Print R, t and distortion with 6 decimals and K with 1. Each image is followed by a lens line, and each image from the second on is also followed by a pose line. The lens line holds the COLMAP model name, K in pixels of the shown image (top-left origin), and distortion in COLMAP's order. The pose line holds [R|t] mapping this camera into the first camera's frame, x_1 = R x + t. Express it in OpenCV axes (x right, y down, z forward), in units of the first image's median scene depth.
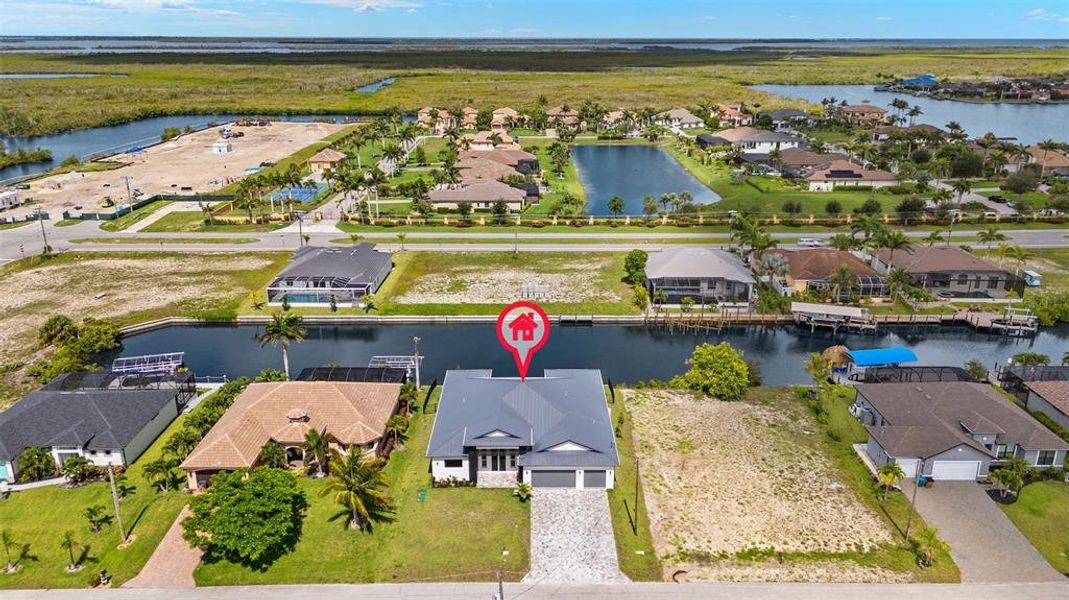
lens RADIAL K [[785.7, 0, 534.5], [0, 785.7, 300.0], [0, 0, 1]] dist [0.087003, -0.083907]
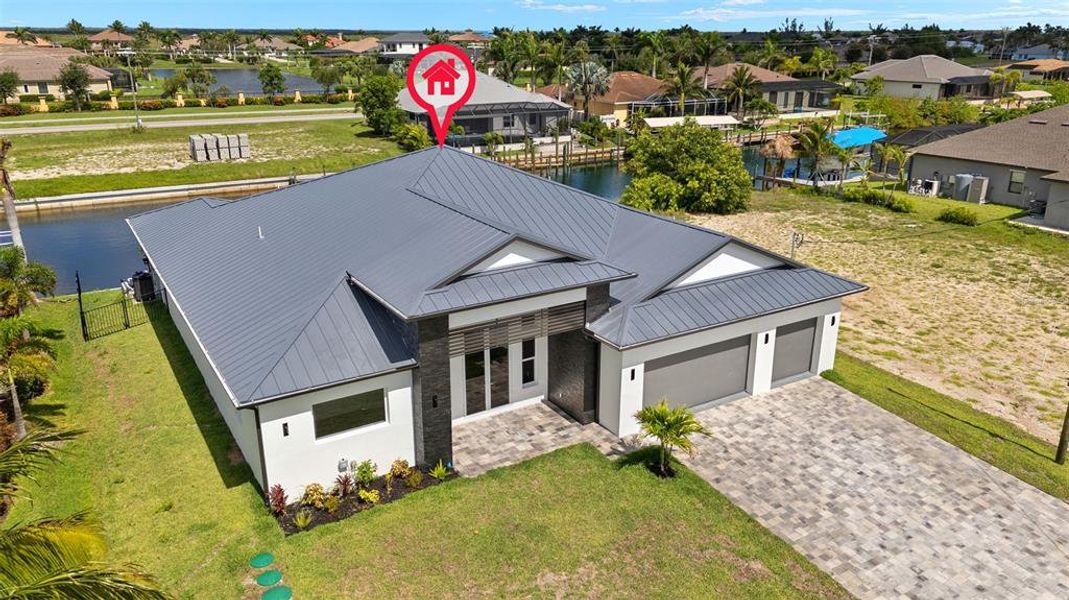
lens RADIAL K [[785.7, 0, 534.5], [0, 785.7, 300.0], [0, 0, 1]] dist [0.087003, -0.083907]
pose [[0.856933, -0.167004, 0.487623, -0.104682], [0.163067, 0.985302, 0.050883, 0.105579], [-0.488953, 0.035912, 0.871570, 0.471480]]
